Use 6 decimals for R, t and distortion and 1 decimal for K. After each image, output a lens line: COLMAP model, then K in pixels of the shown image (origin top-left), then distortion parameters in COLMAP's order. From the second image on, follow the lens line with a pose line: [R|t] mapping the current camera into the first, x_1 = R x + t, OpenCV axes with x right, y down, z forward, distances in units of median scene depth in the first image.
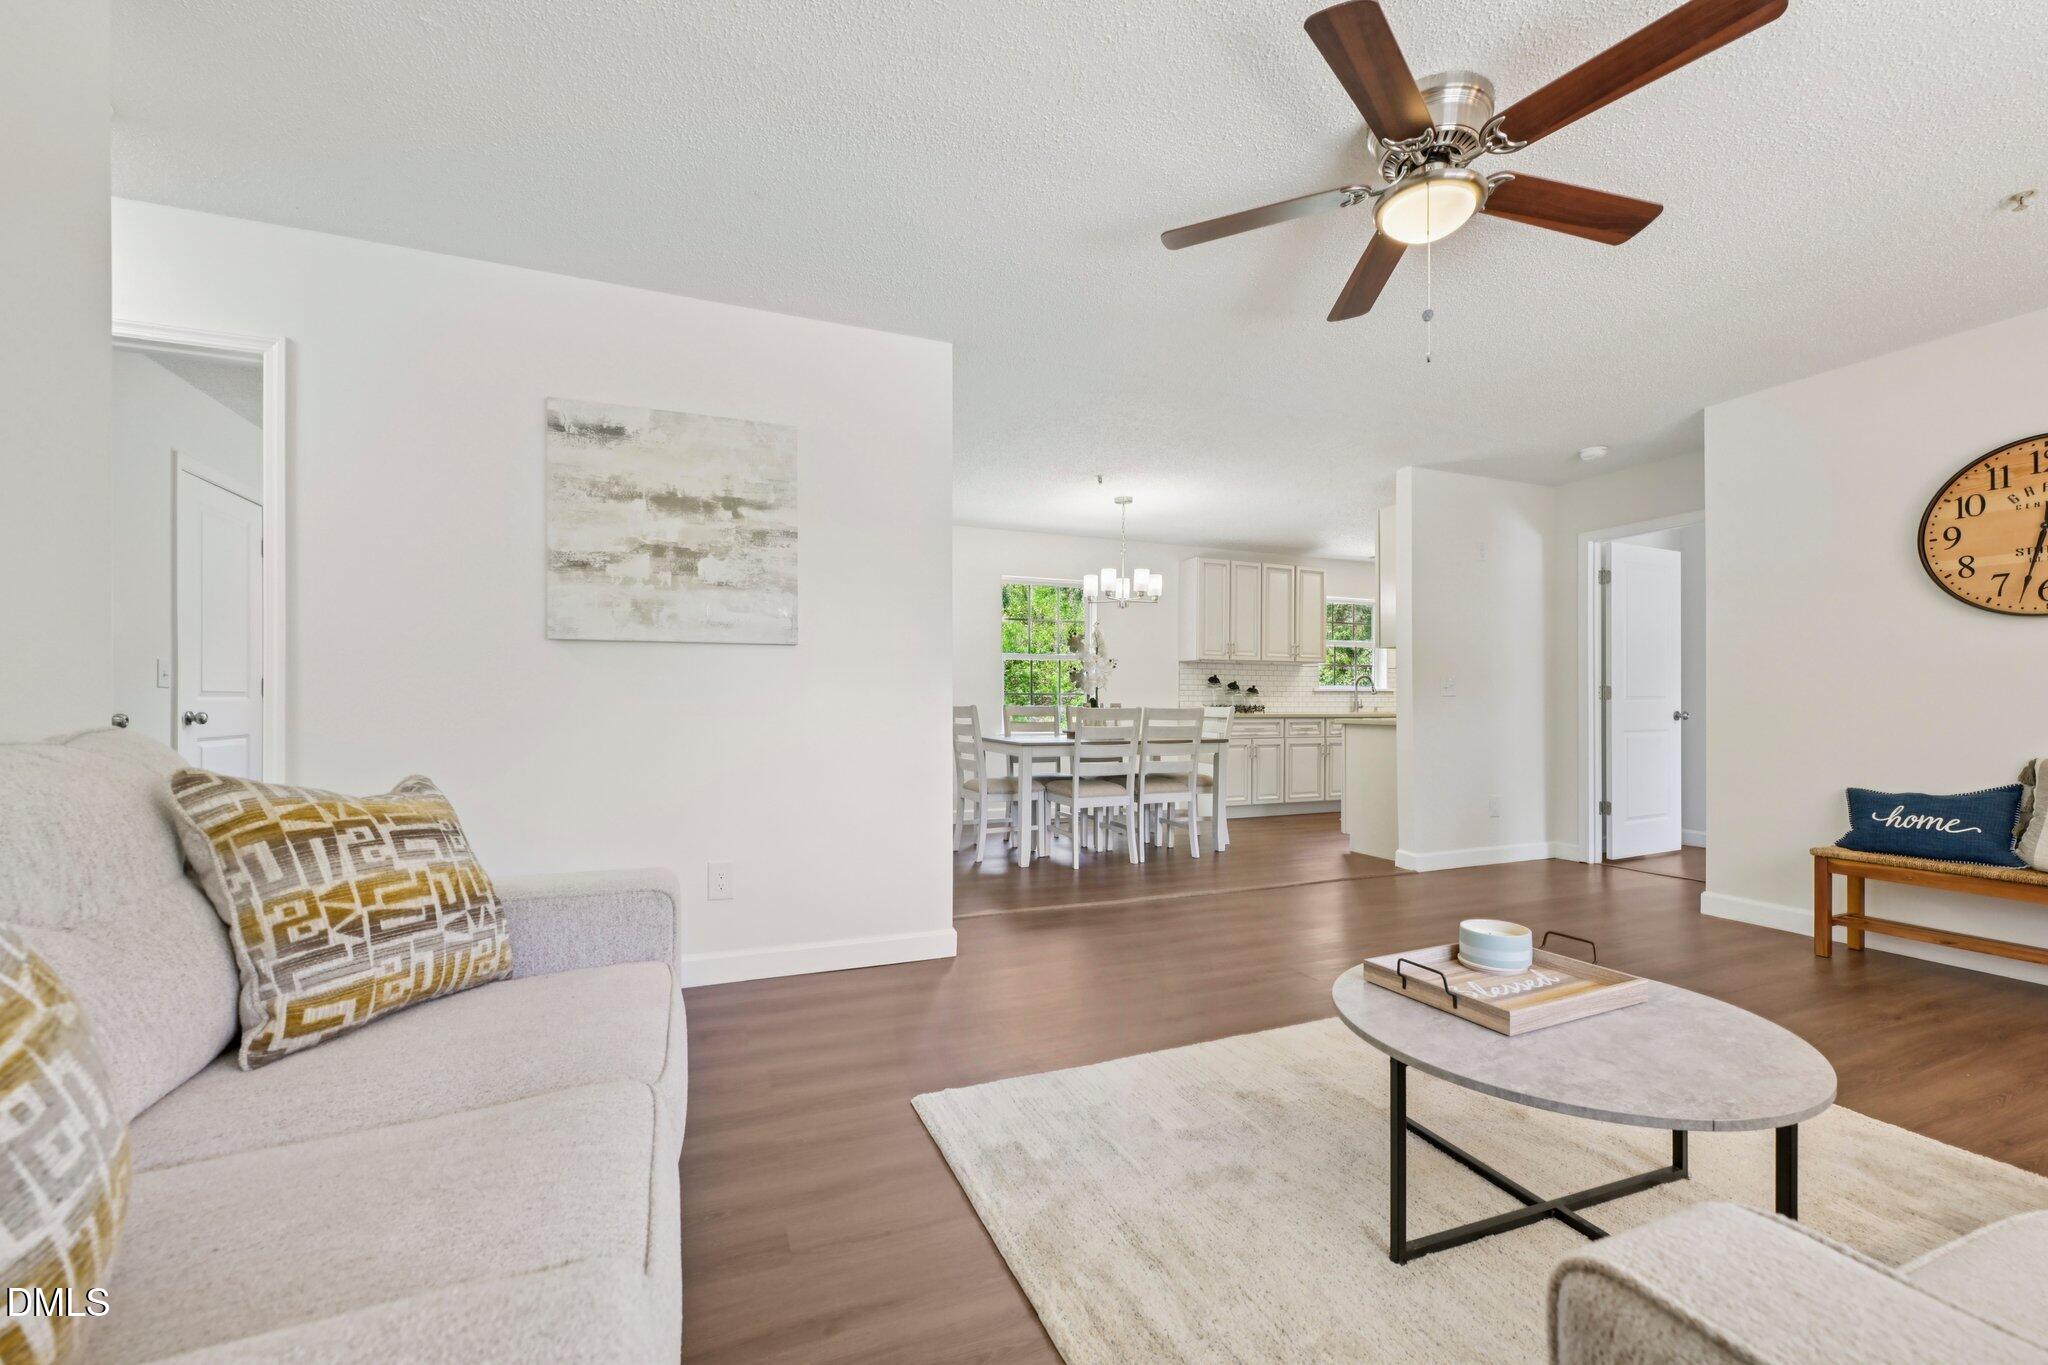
lens RADIAL K [[814.8, 0, 1017.6], [0, 814.8, 697.0], [0, 0, 1]] dist [-0.000286, -0.000384]
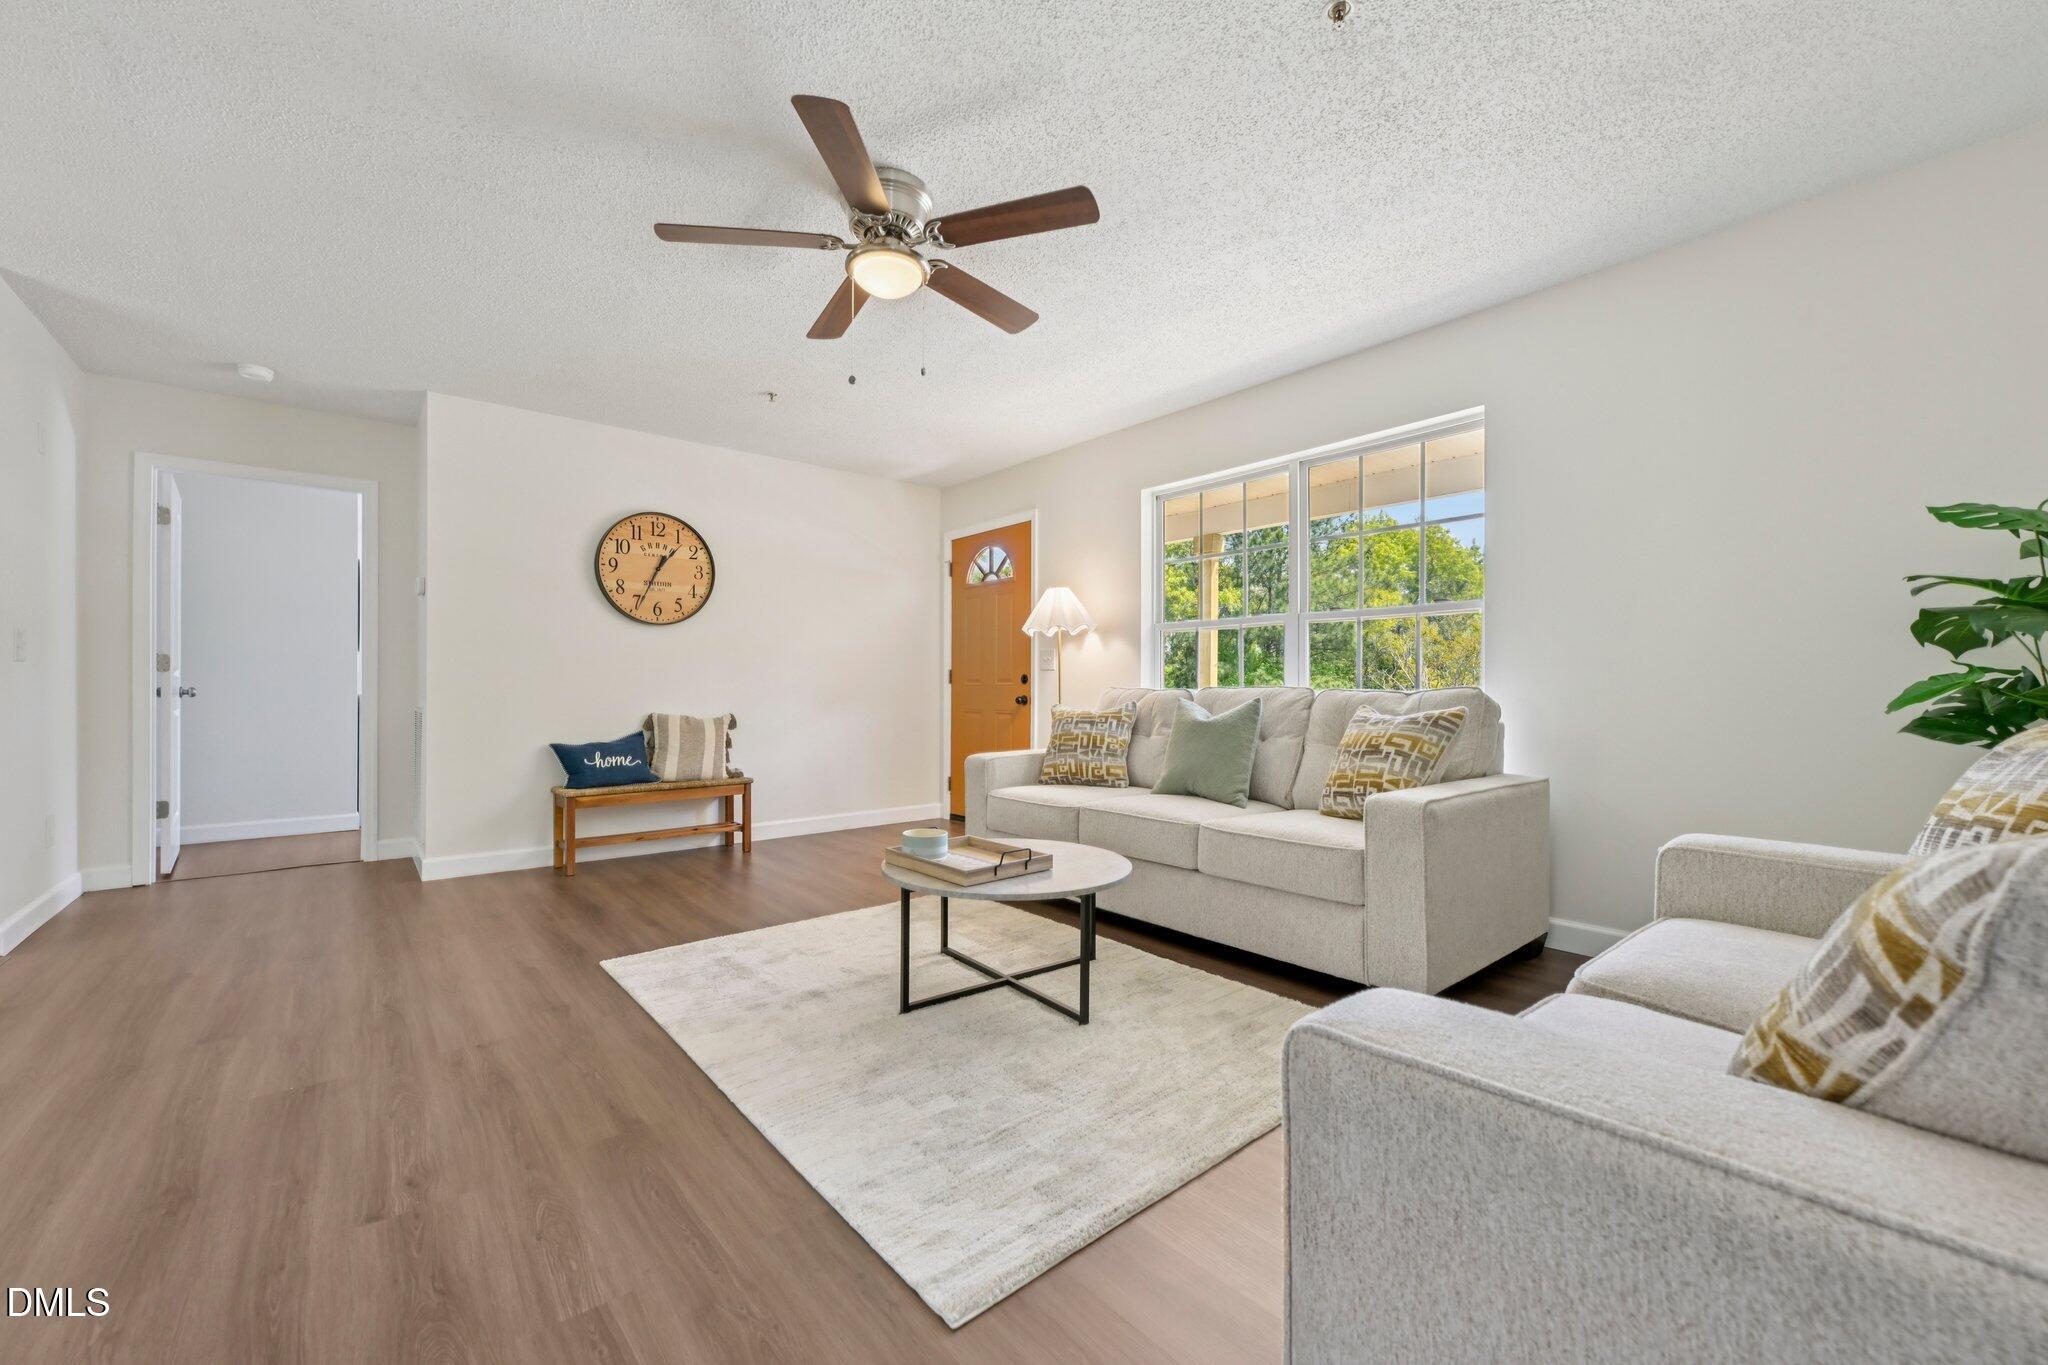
lens RADIAL K [[814.8, 0, 1022.6], [0, 814.8, 686.6], [0, 0, 1]] dist [-0.000286, -0.000384]
pose [[-0.310503, 0.001946, 0.950570, -0.281159], [-0.009309, 0.999944, -0.005088, 0.013513], [-0.950527, -0.010428, -0.310468, 0.454208]]
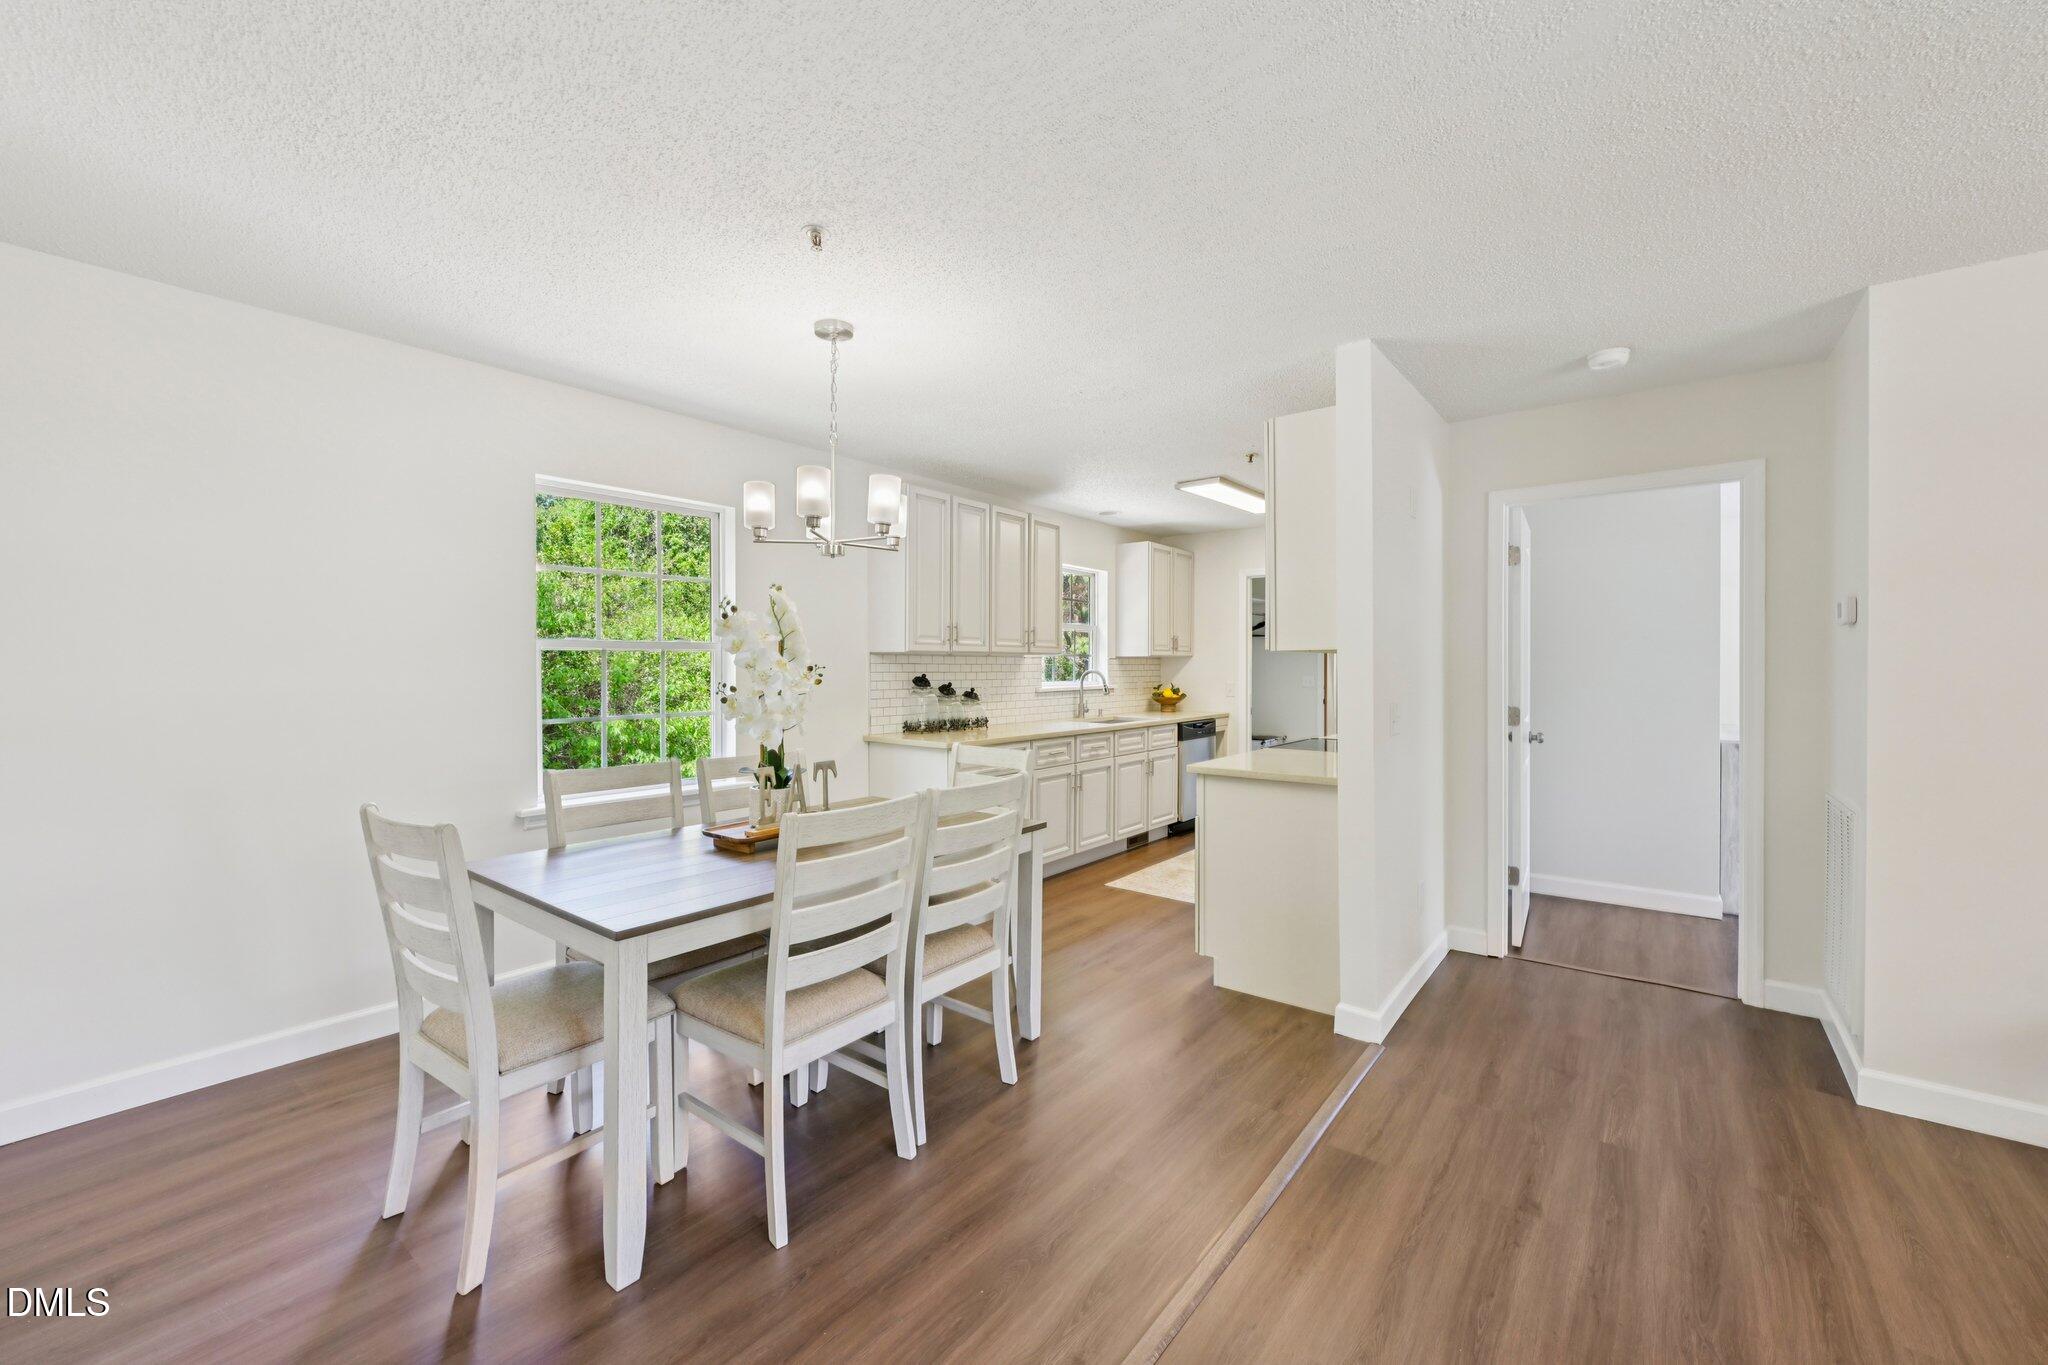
lens RADIAL K [[814.8, 0, 1016.3], [0, 814.8, 672.5], [0, 0, 1]] dist [-0.000286, -0.000384]
pose [[0.867566, -0.007551, 0.497265, -0.017509], [-0.000453, 0.999872, 0.015972, -0.055275], [-0.497322, -0.014082, 0.867452, 0.592894]]
